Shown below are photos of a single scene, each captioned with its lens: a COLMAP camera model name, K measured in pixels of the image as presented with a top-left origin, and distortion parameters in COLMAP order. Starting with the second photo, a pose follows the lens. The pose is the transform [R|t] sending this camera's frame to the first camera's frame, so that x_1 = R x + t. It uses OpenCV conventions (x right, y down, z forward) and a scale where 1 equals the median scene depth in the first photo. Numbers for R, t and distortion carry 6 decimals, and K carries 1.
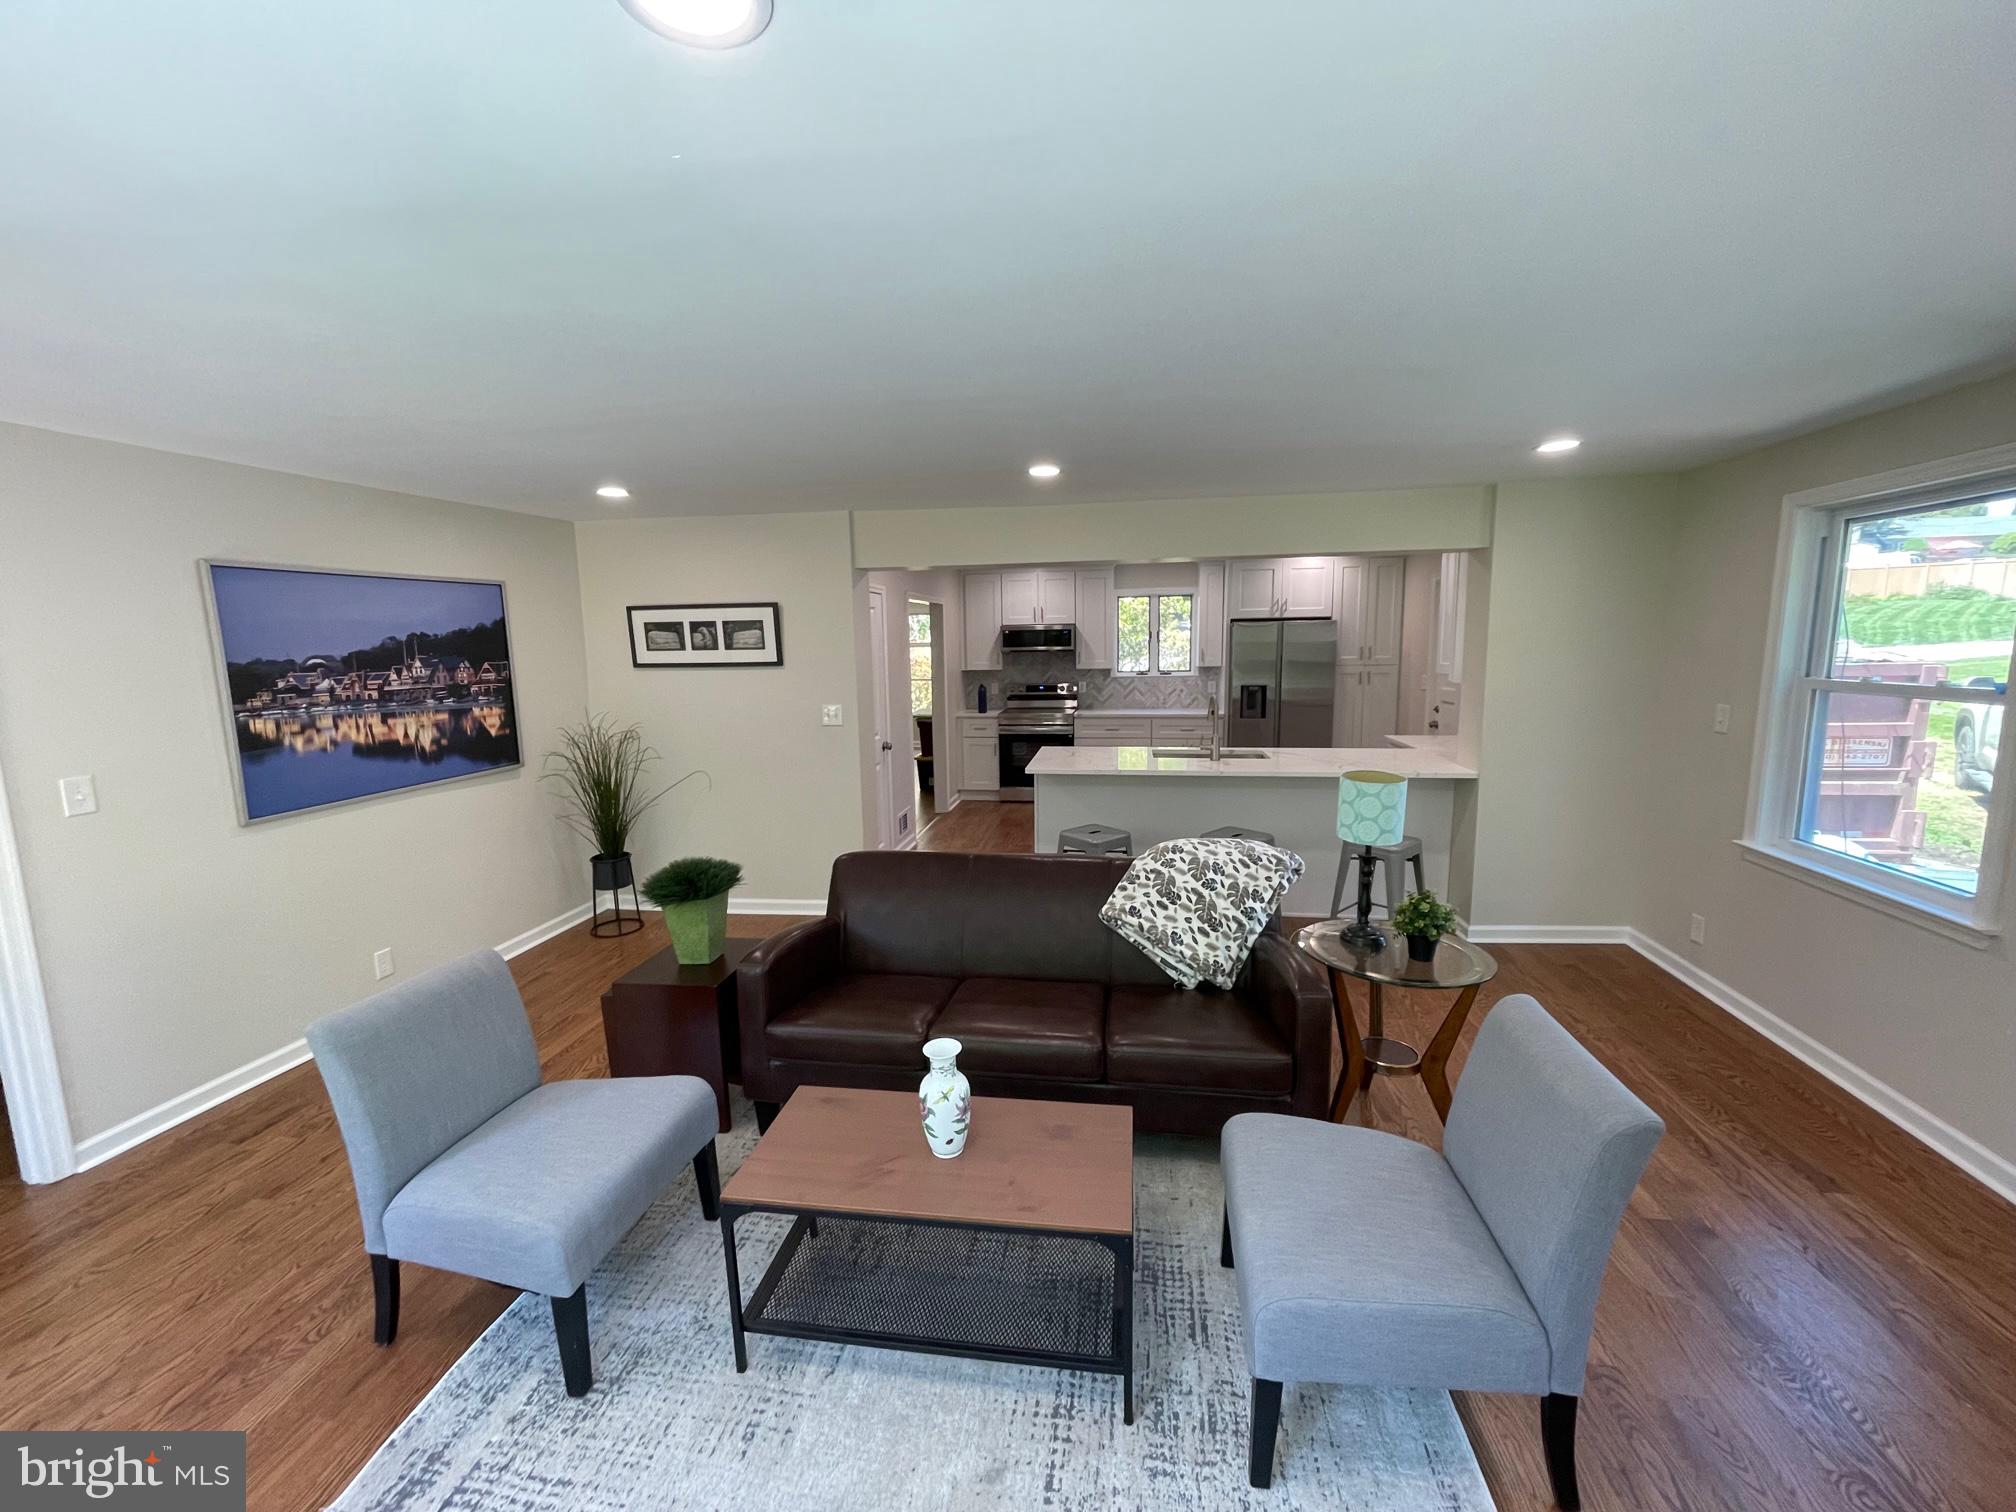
lens RADIAL K [[811.5, 0, 1003.8], [0, 811.5, 753.6], [0, 0, 1]] dist [-0.001138, -0.000834]
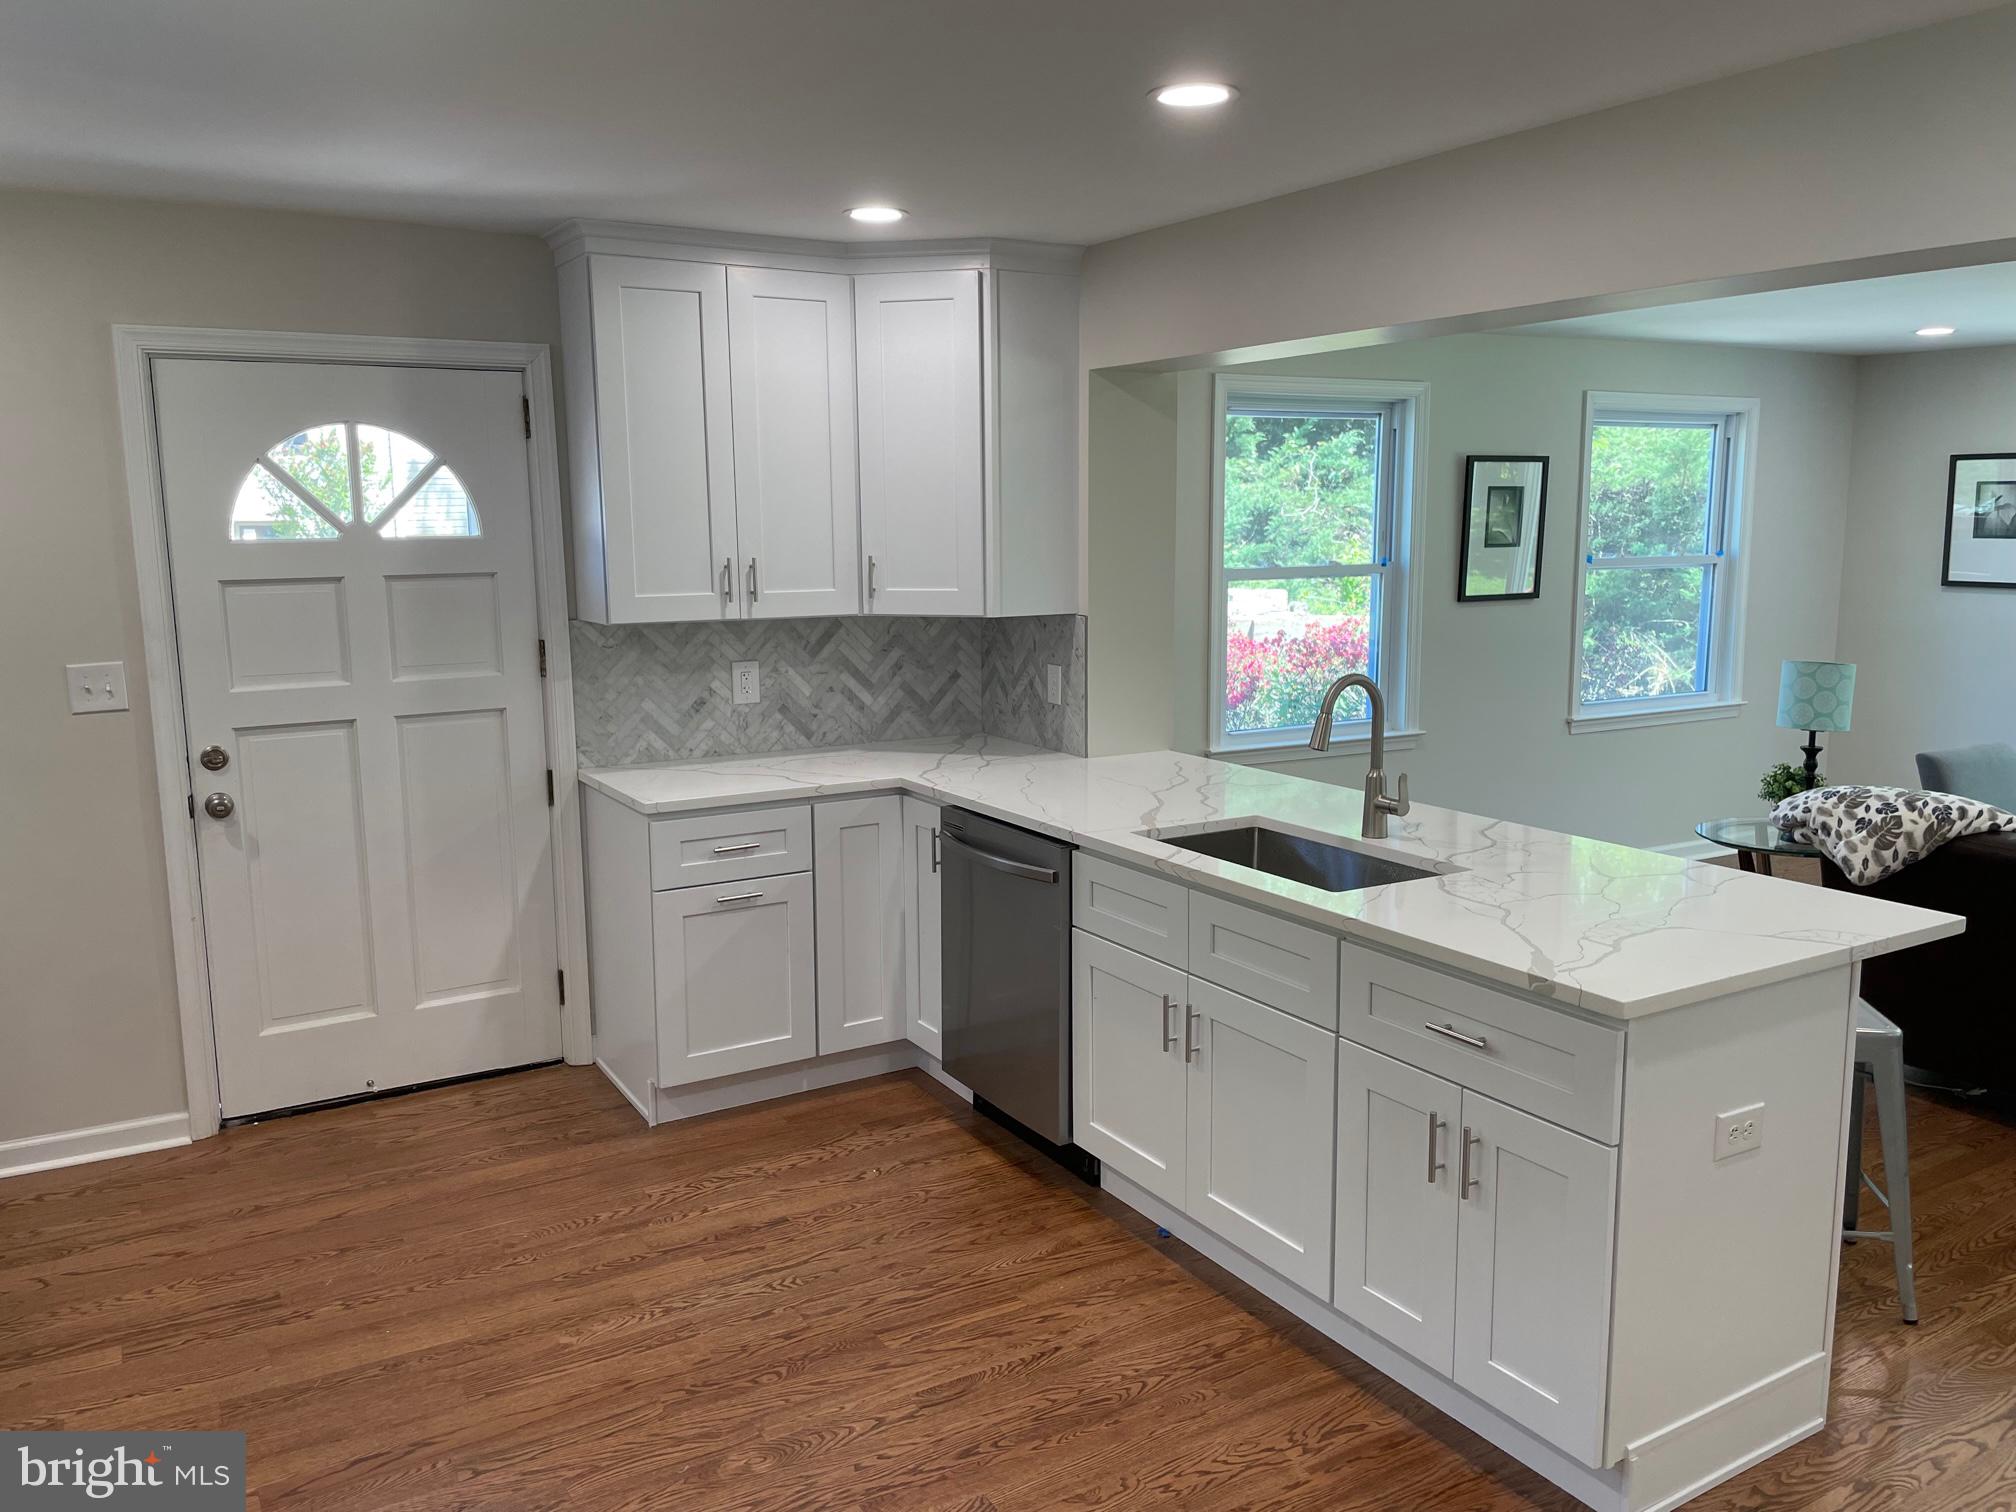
lens RADIAL K [[1511.8, 0, 1014.0], [0, 1511.8, 744.3], [0, 0, 1]] dist [0.103361, -0.145035]
pose [[-0.628221, -0.094769, 0.772242, -0.118610], [0.124224, 0.967604, 0.219800, -0.137932], [-0.768054, 0.234013, -0.596096, 0.997486]]
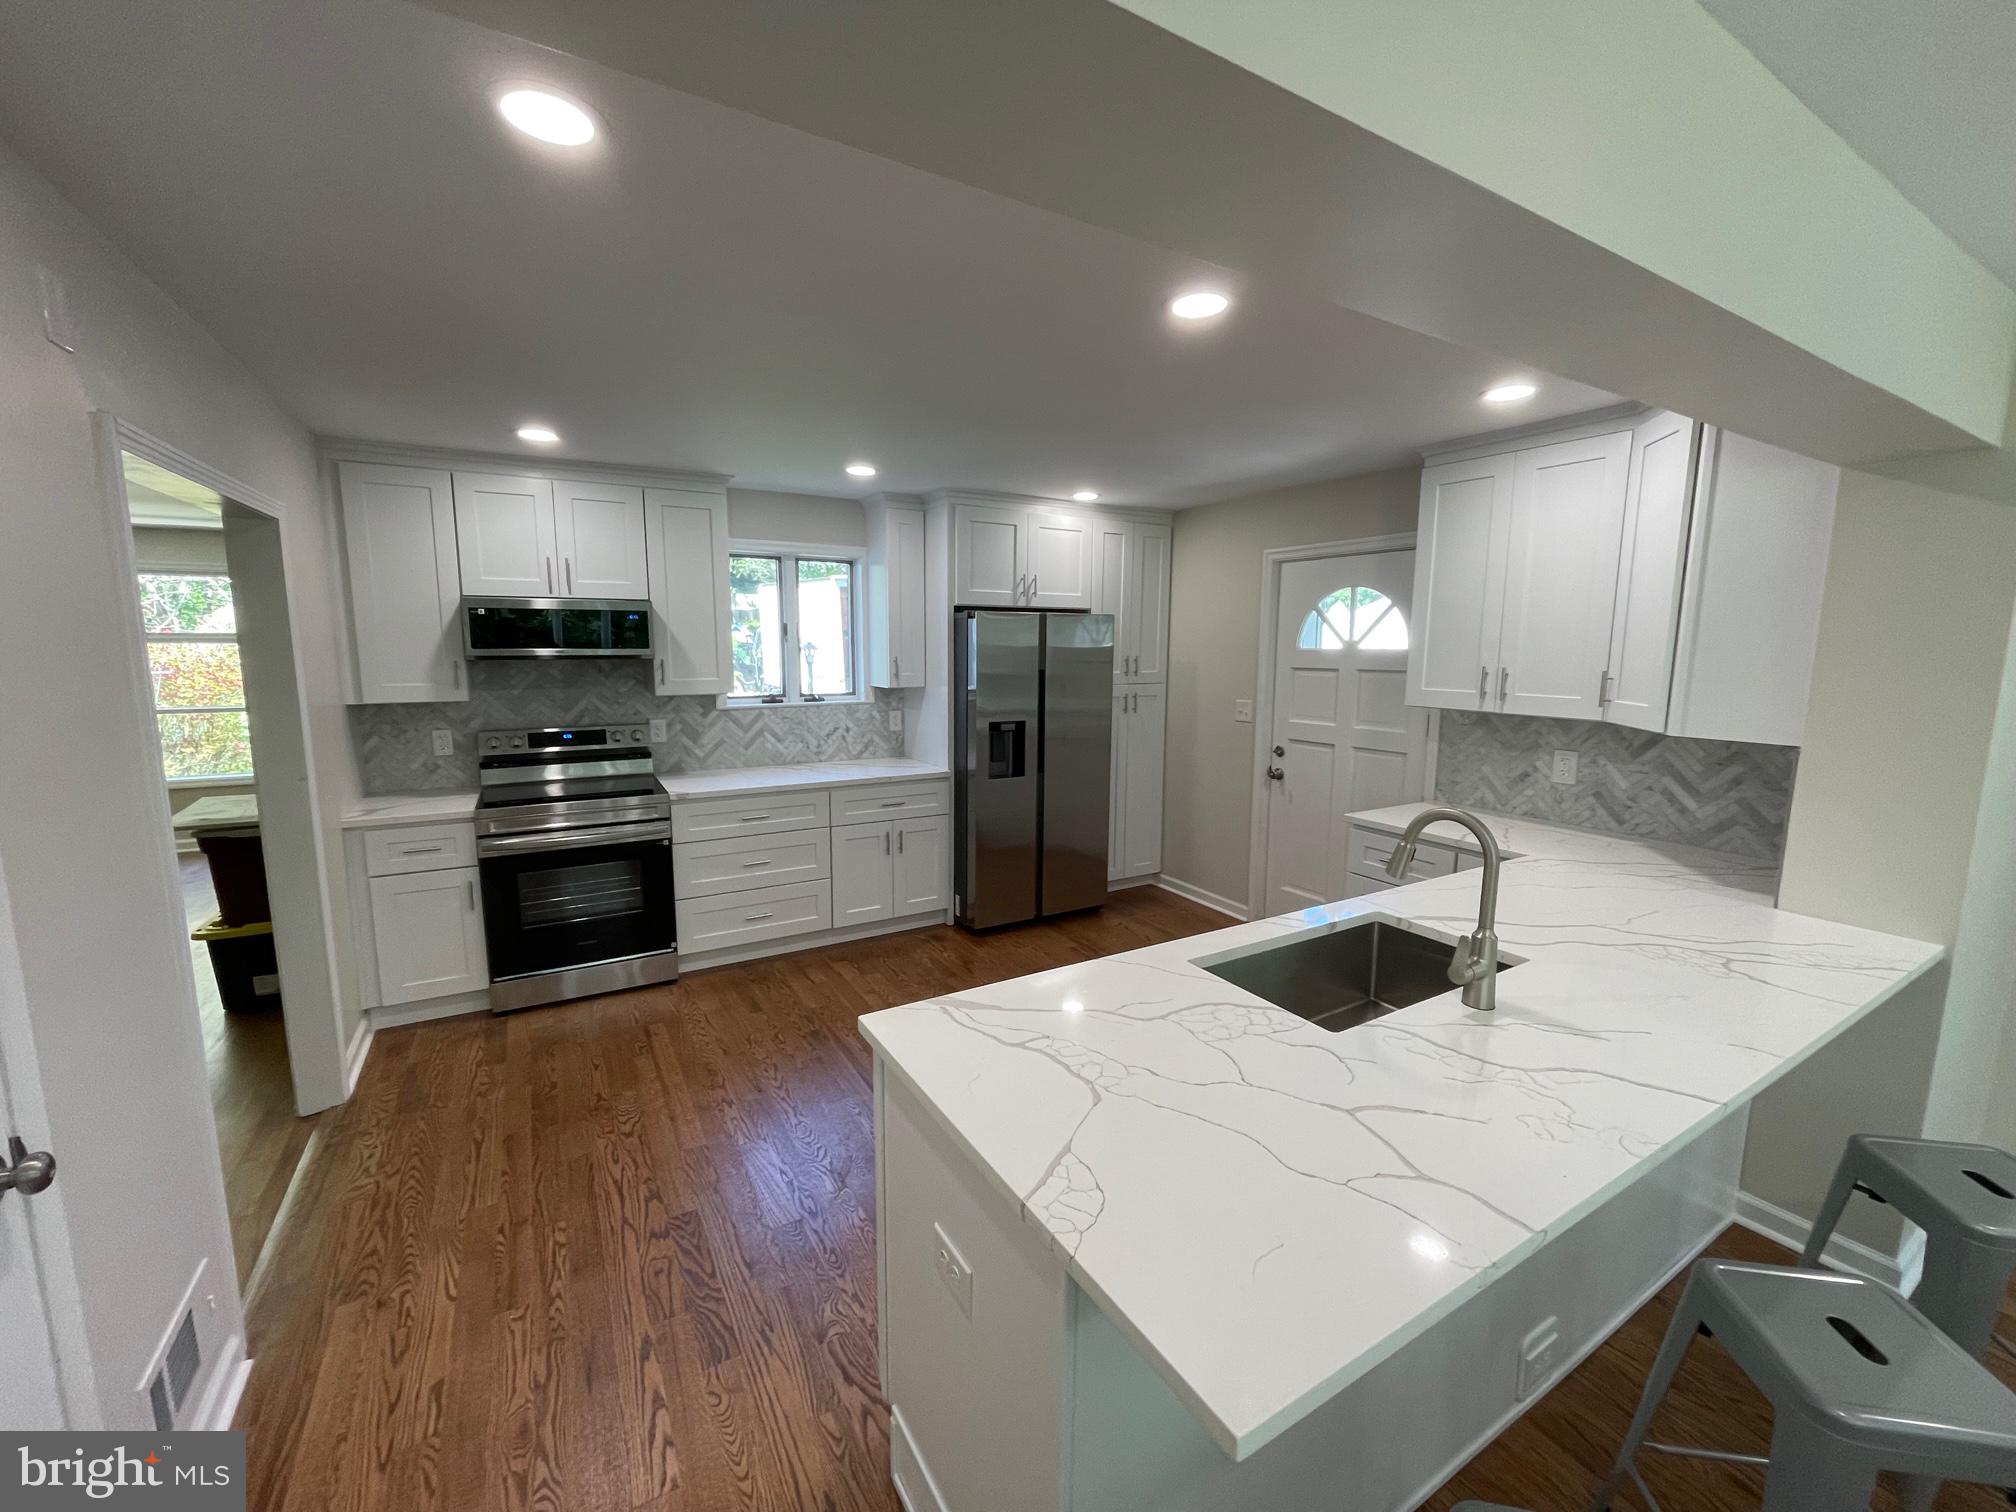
lens RADIAL K [[811.5, 0, 1003.8], [0, 811.5, 753.6], [0, 0, 1]] dist [-0.001138, -0.000834]
pose [[0.775413, -0.066787, 0.627912, -0.060018], [0.066996, 0.997480, 0.023361, -0.075062], [-0.627890, 0.023954, 0.777933, 0.552584]]
